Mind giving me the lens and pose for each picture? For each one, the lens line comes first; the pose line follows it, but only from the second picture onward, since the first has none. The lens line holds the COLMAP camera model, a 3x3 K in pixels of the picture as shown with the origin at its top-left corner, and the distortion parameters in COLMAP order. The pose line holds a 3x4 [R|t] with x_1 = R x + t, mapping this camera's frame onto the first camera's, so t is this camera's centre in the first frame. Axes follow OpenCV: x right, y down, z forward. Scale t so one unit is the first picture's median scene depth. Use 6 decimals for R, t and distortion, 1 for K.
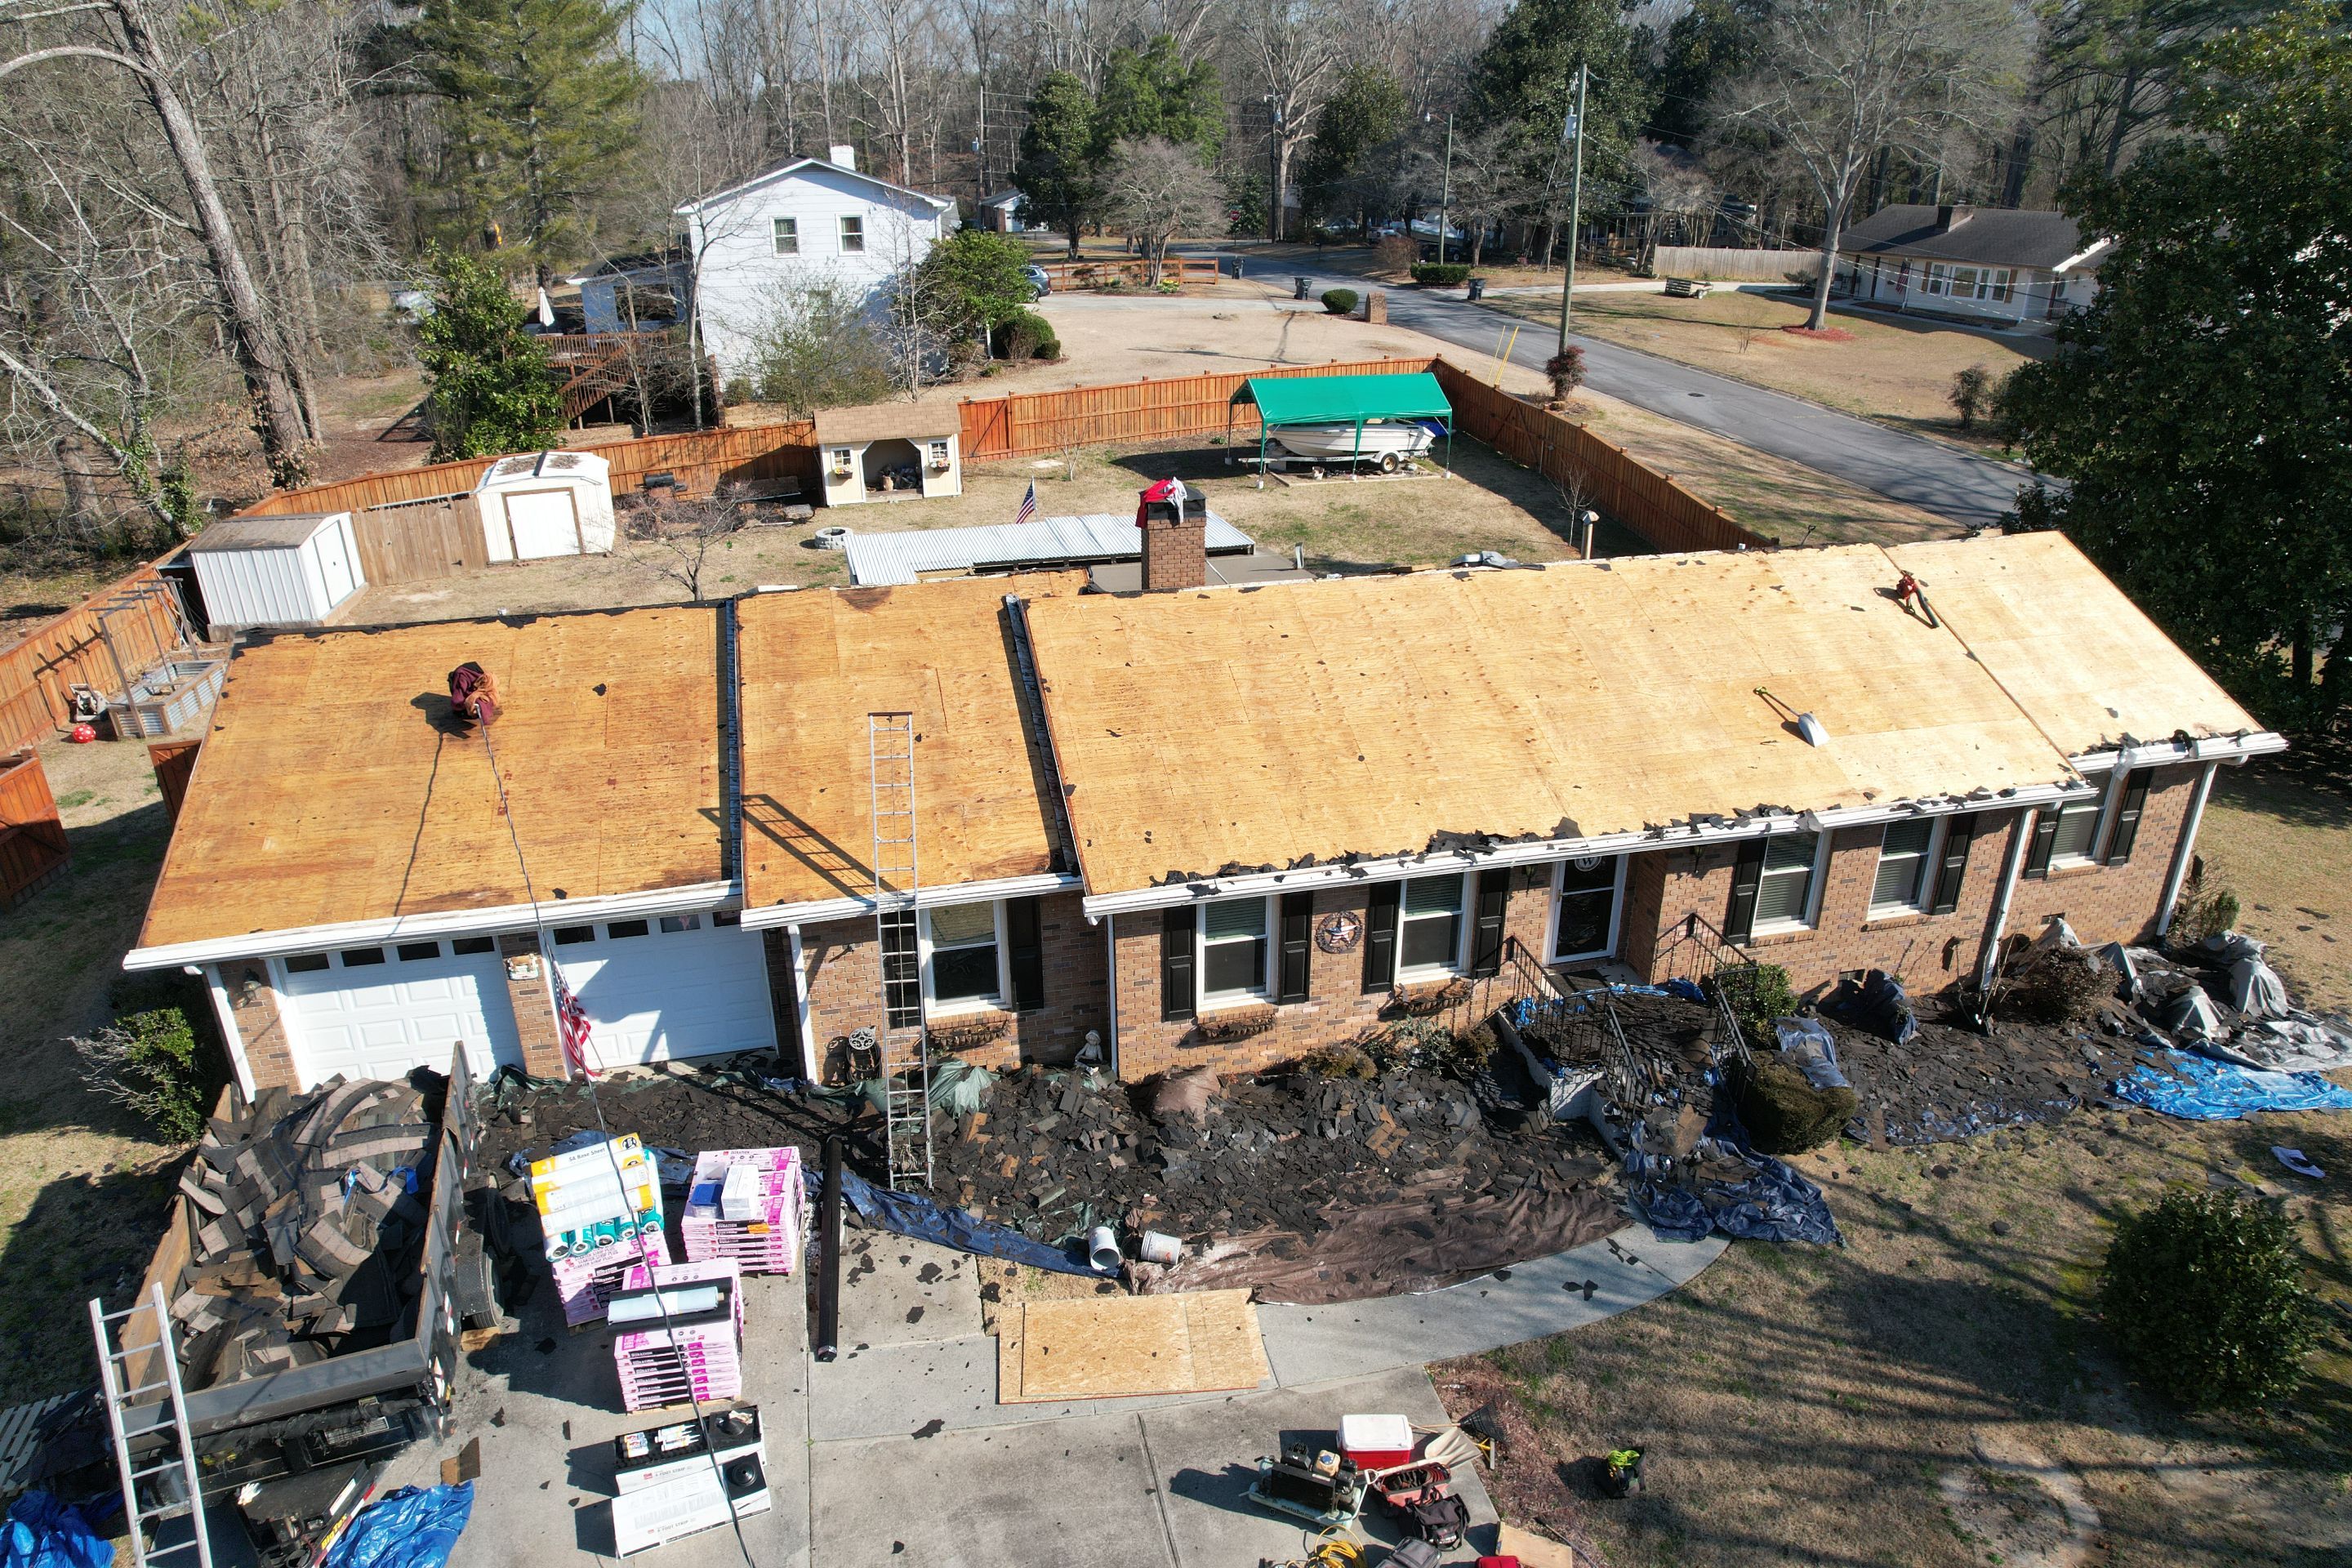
lens RADIAL K [[1513.7, 0, 1177.4], [0, 1513.7, 779.2], [0, 0, 1]] dist [-0.079462, 0.074935]
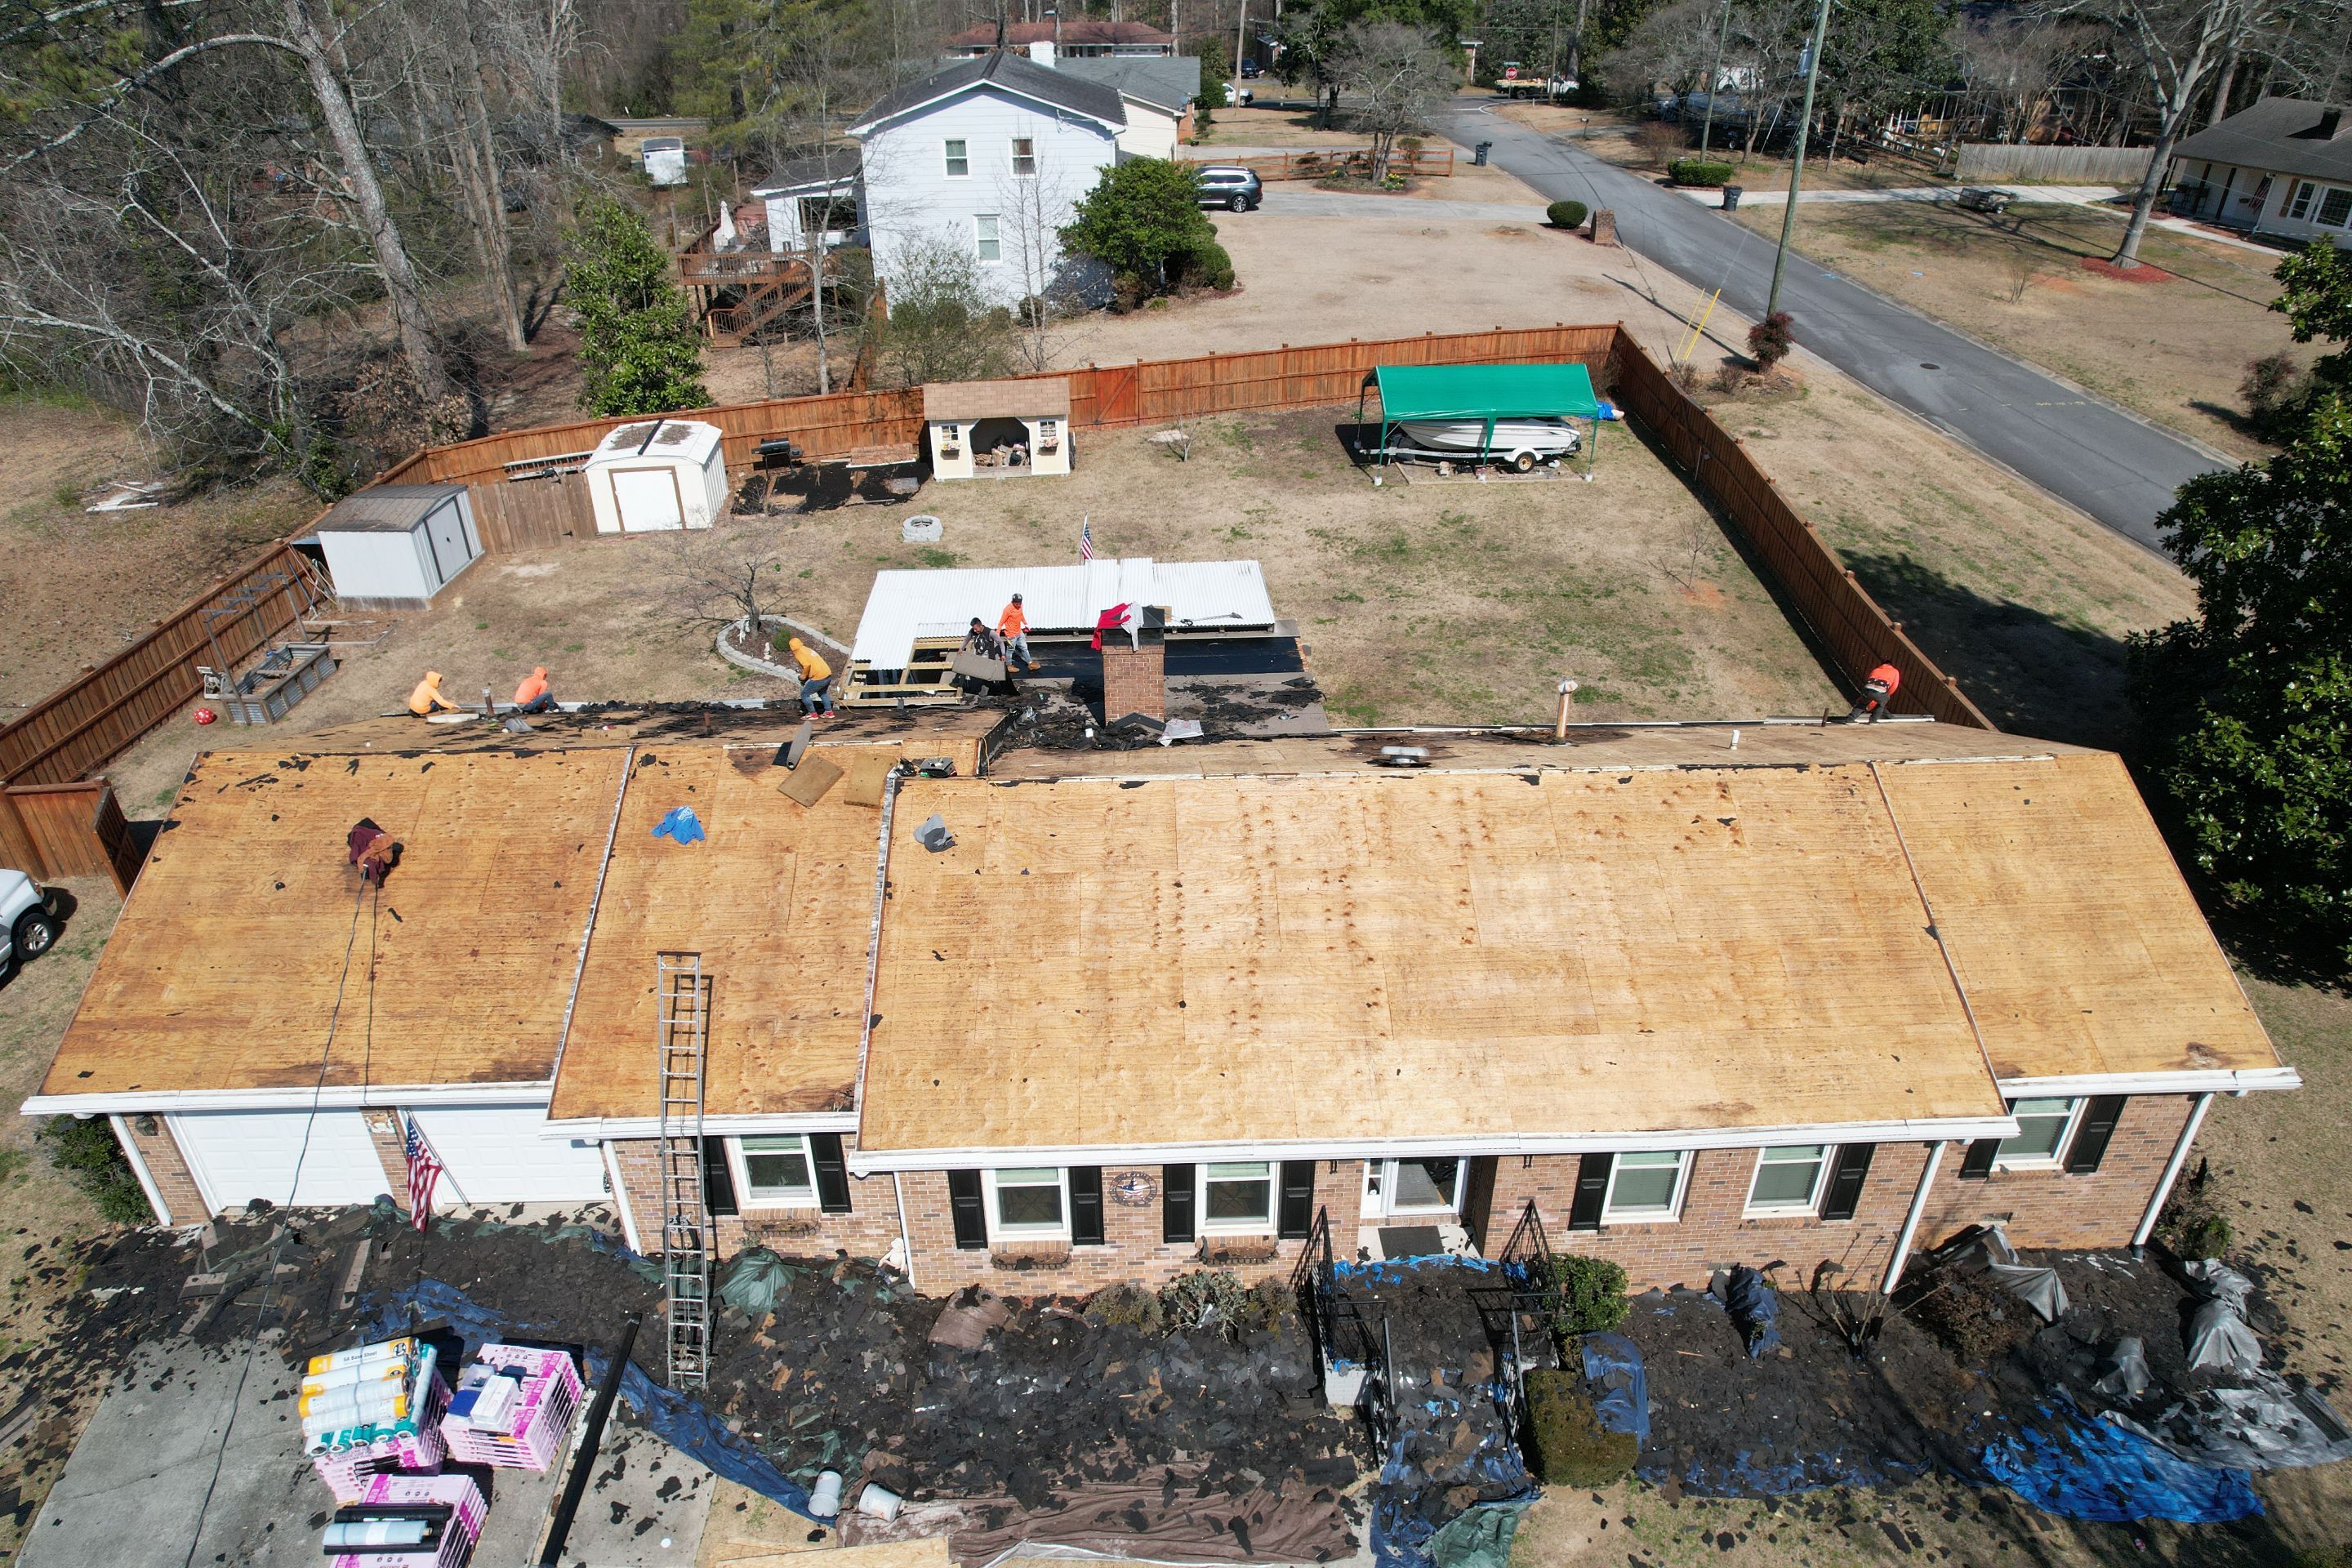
lens RADIAL K [[1513.7, 0, 1177.4], [0, 1513.7, 779.2], [0, 0, 1]] dist [-0.079462, 0.074935]
pose [[0.979378, 0.101121, -0.174908, 0.140612], [-0.079417, 0.988727, 0.126933, -0.145659], [0.185772, -0.110425, 0.976368, 0.035989]]
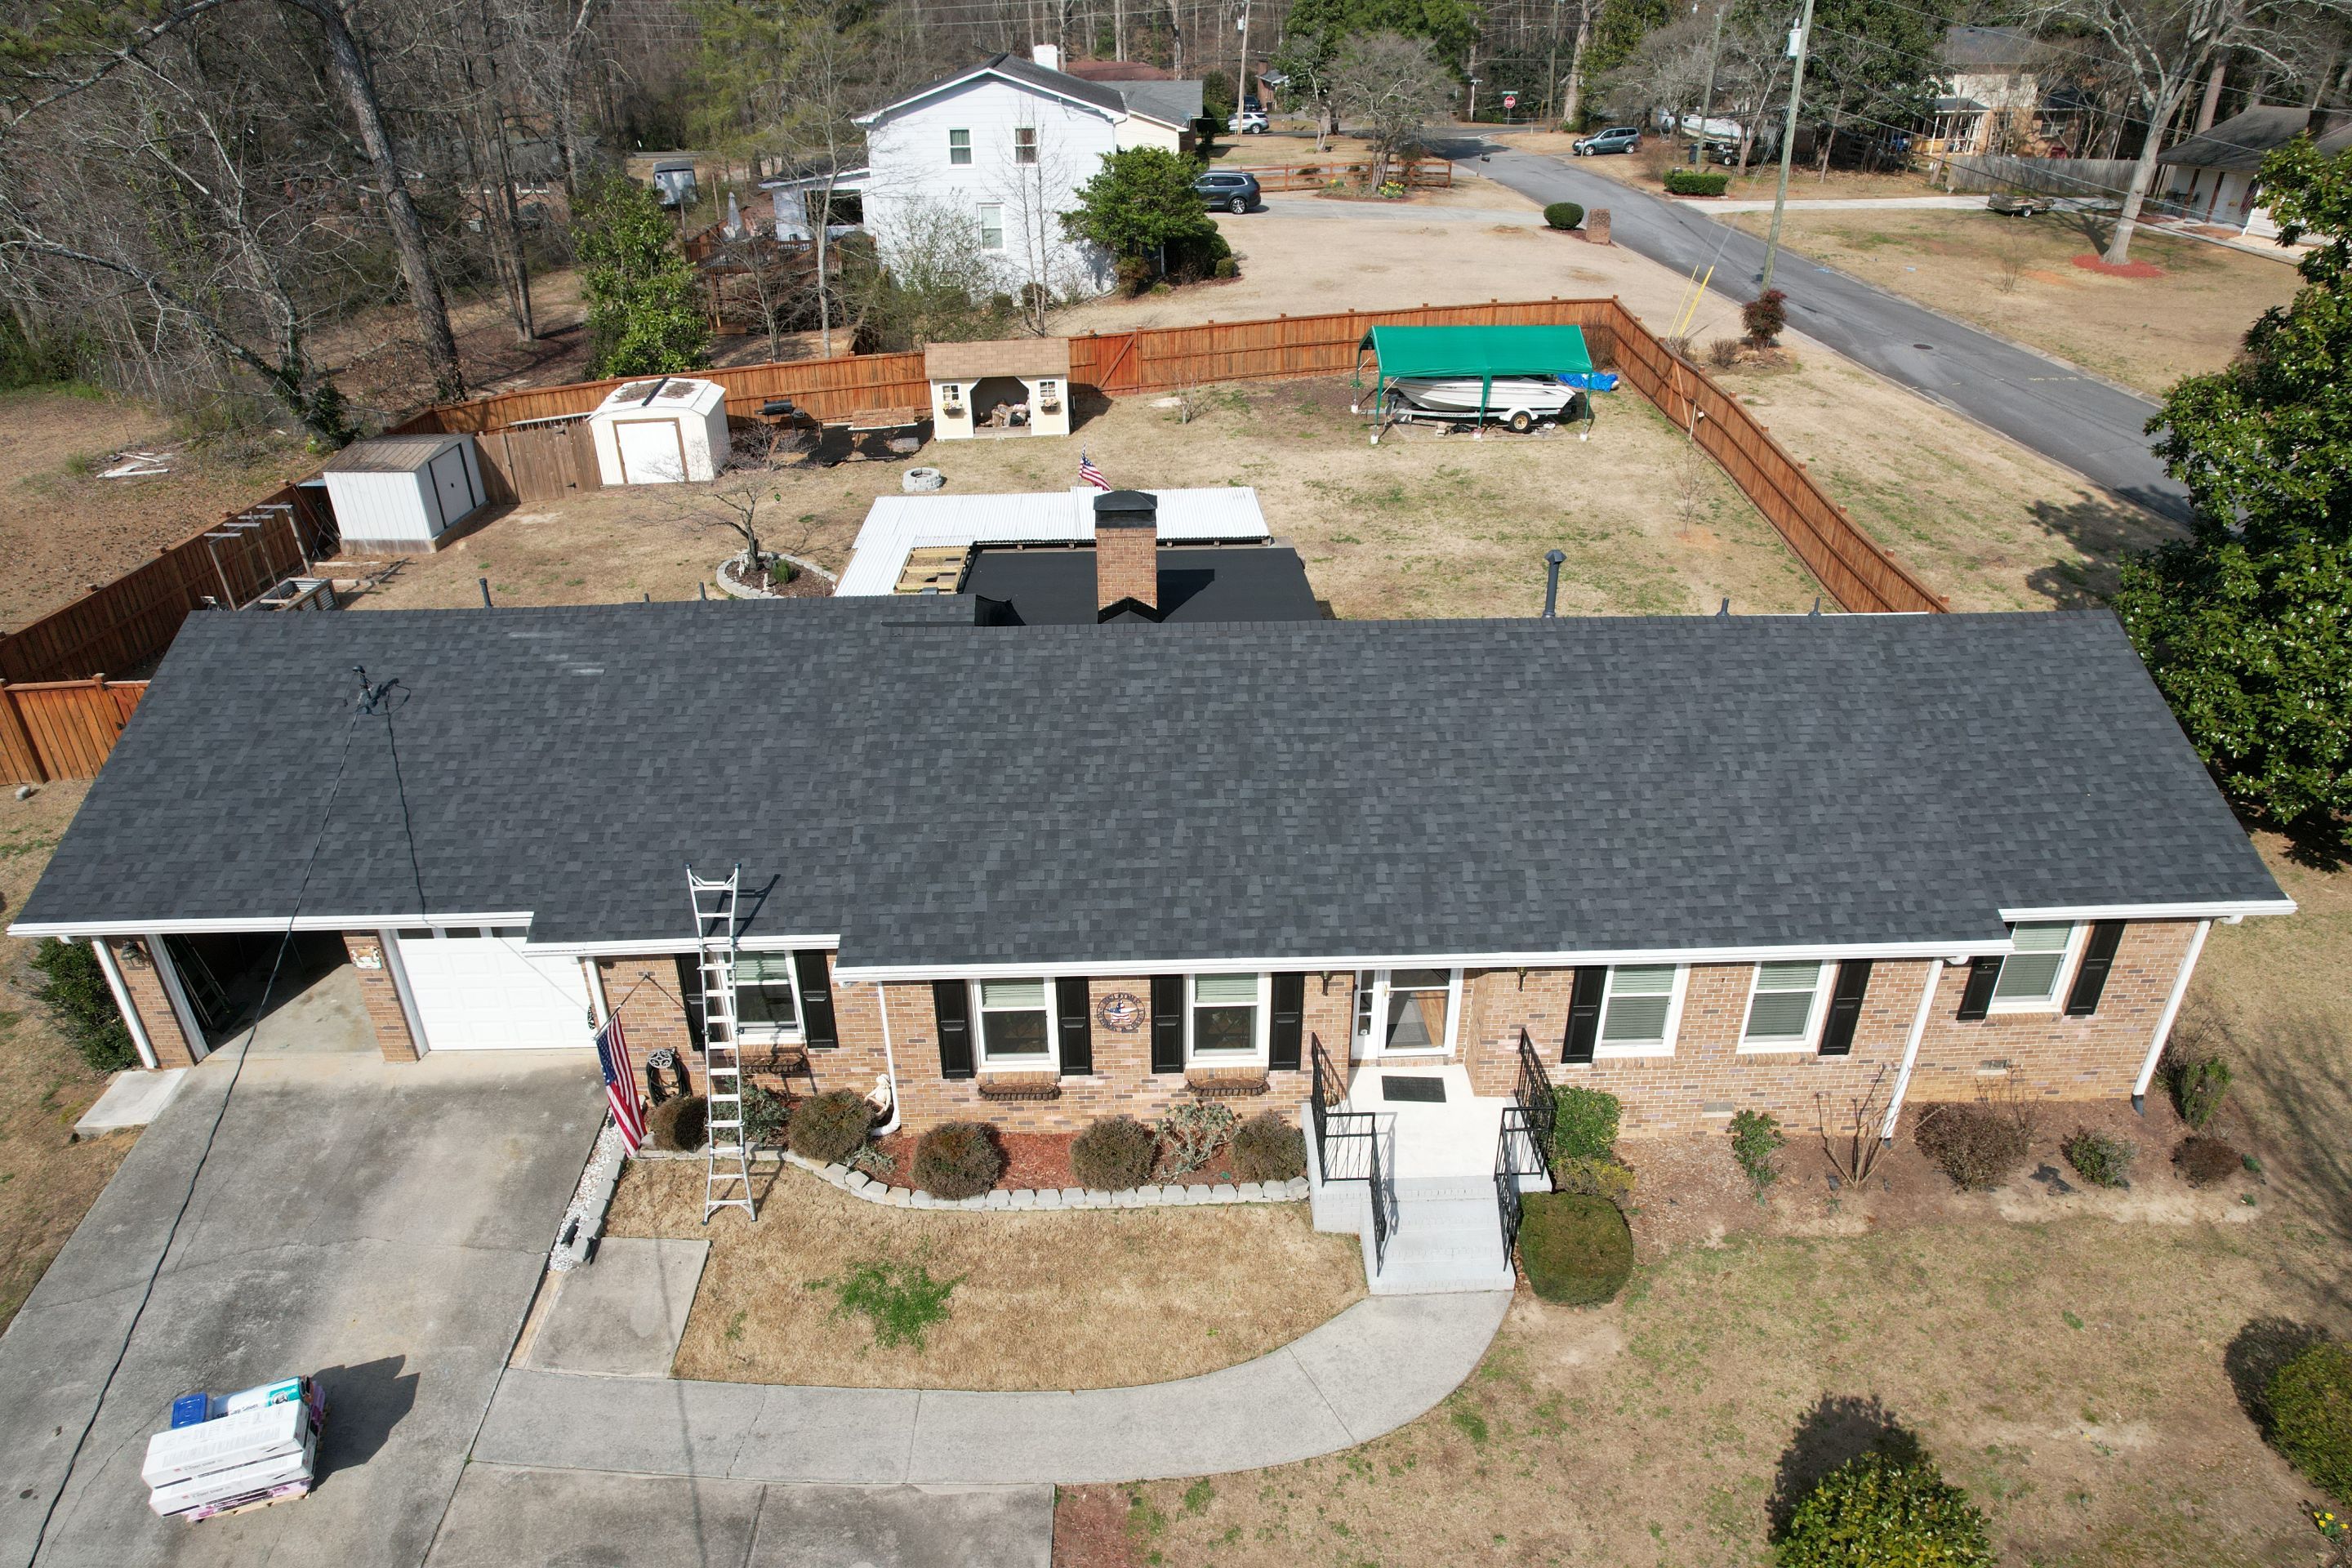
lens RADIAL K [[1513.7, 0, 1177.4], [0, 1513.7, 779.2], [0, 0, 1]] dist [-0.079462, 0.074935]
pose [[0.978617, 0.094627, -0.182634, 0.154176], [-0.079046, 0.992727, 0.090800, -0.070388], [0.189898, -0.074421, 0.978979, 0.029532]]
